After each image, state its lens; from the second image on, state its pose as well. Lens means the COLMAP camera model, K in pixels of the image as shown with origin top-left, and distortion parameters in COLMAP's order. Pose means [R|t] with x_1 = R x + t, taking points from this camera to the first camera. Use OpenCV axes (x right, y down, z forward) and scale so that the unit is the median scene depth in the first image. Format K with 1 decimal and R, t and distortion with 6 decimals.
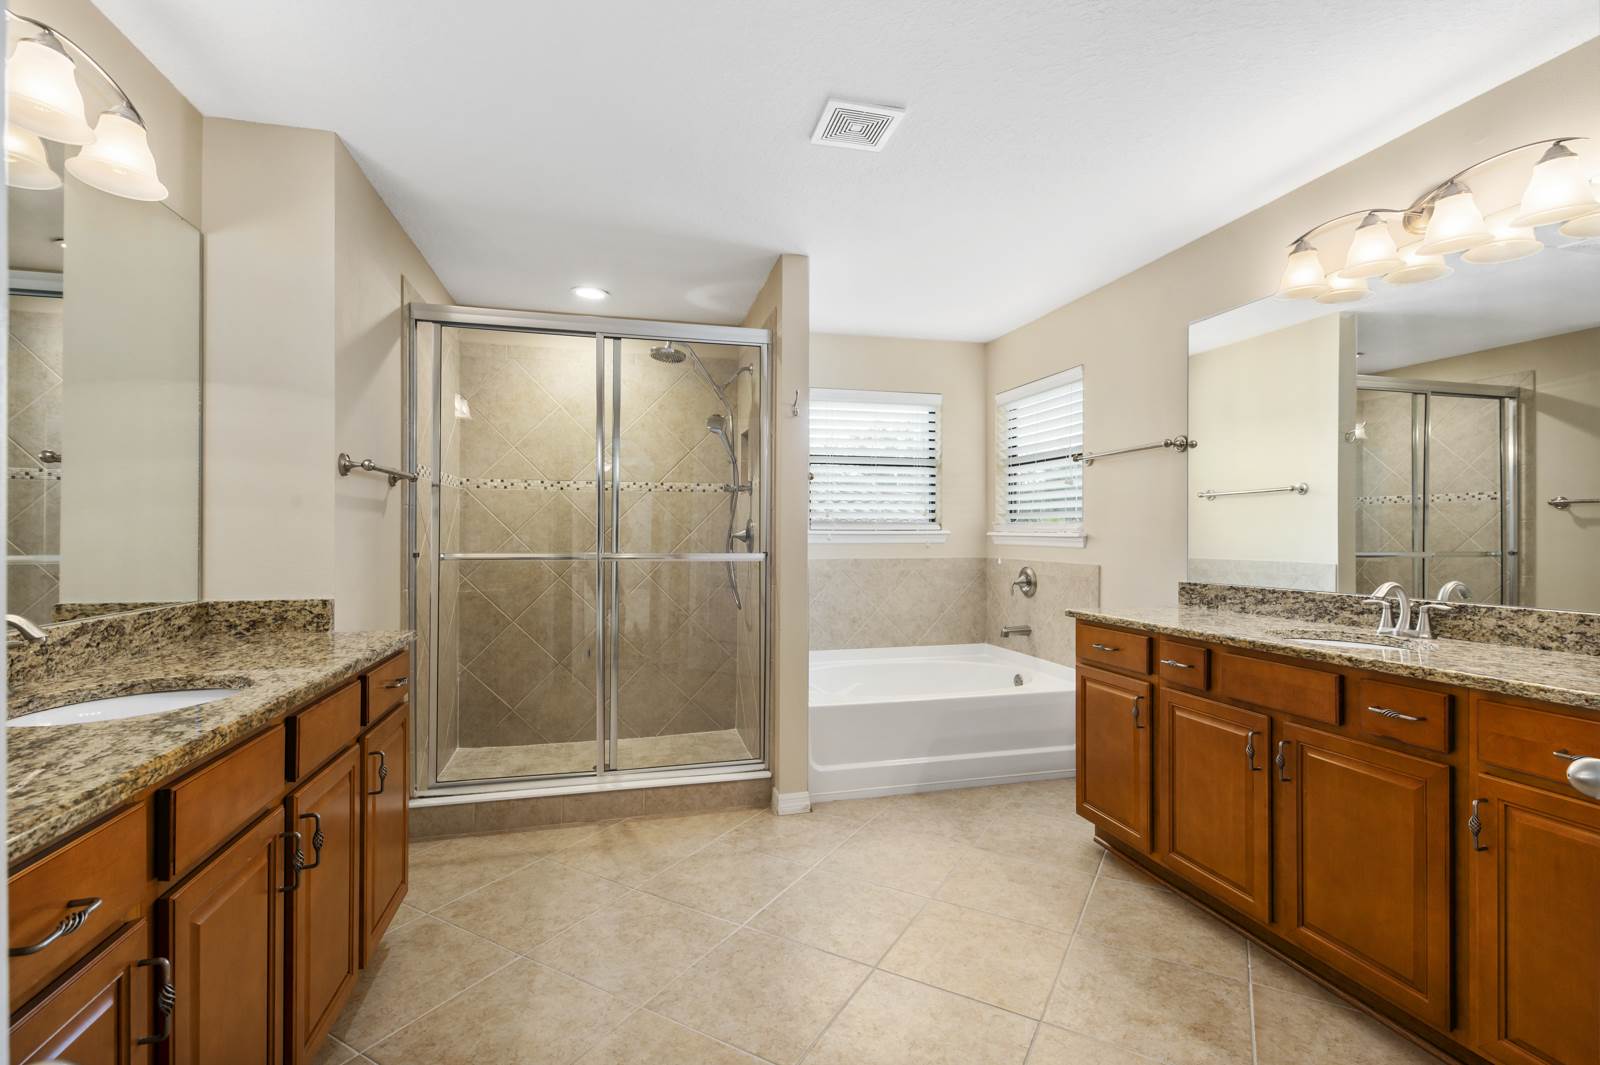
lens RADIAL K [[723.8, 0, 804.2], [0, 723.8, 532.8], [0, 0, 1]] dist [0.007497, 0.000040]
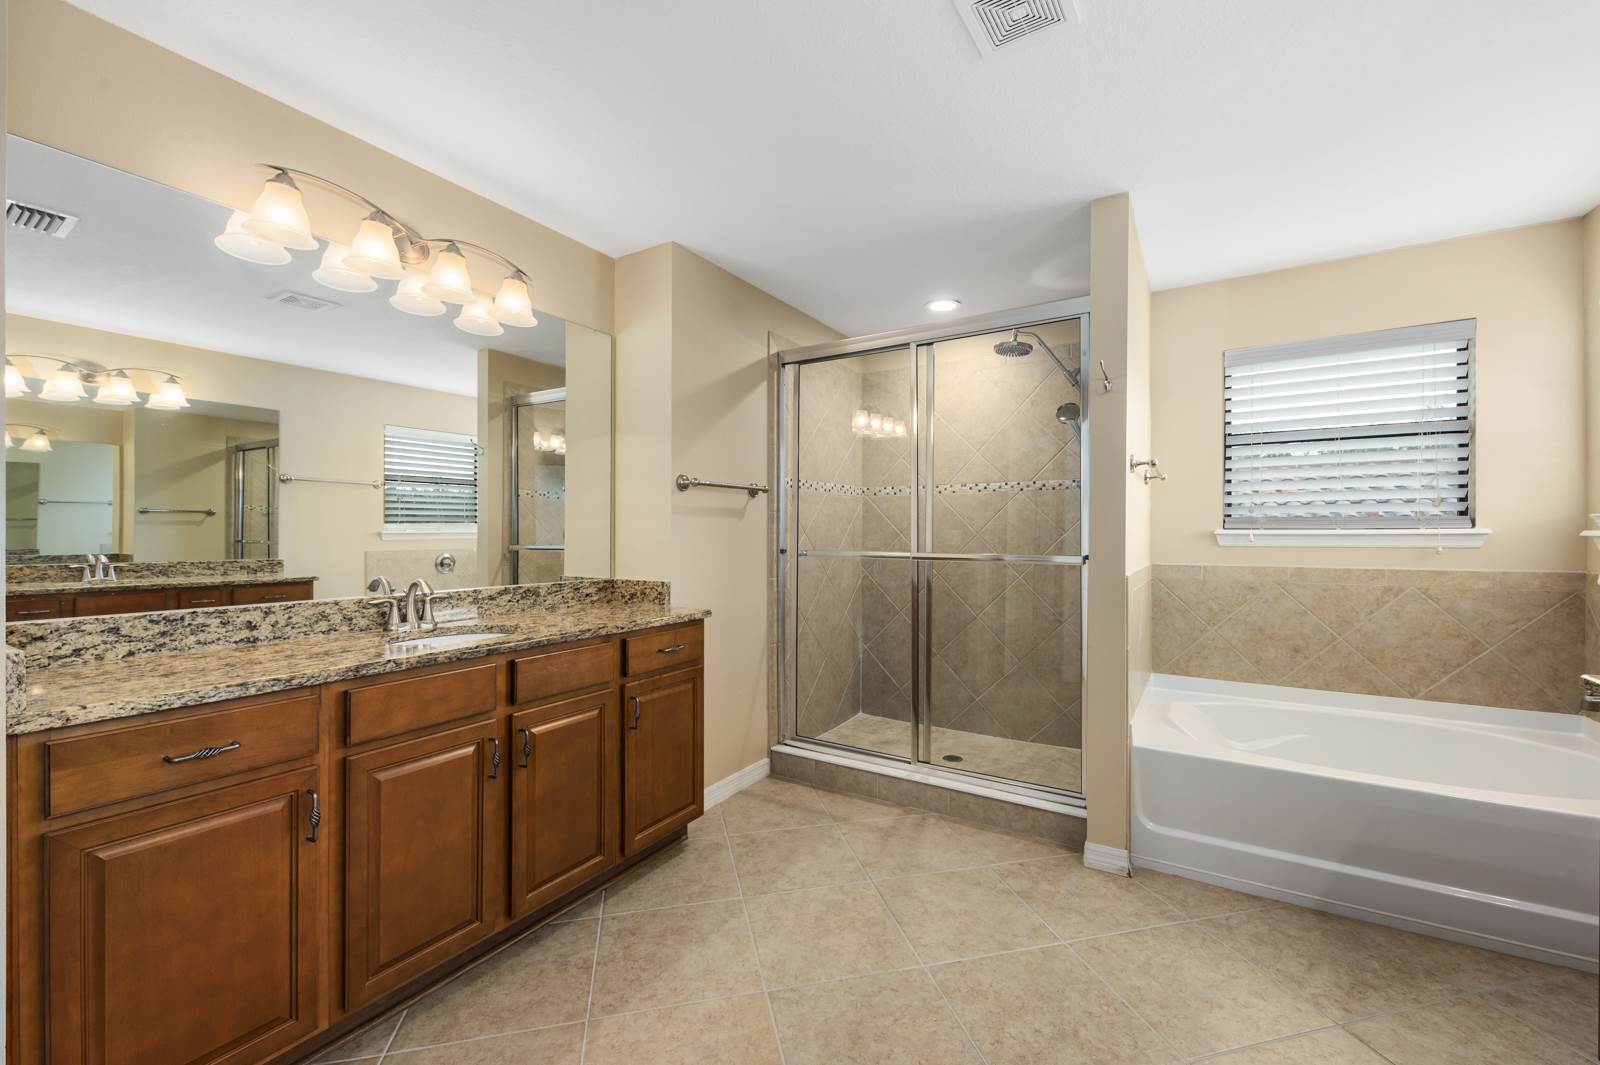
lens RADIAL K [[644.3, 0, 808.0], [0, 644.3, 535.6], [0, 0, 1]] dist [-0.000136, -0.000040]
pose [[0.687808, -0.000124, -0.725892, 0.289158], [0.001879, 0.999997, 0.001609, 0.001880], [0.725890, -0.002471, 0.687806, 0.248350]]
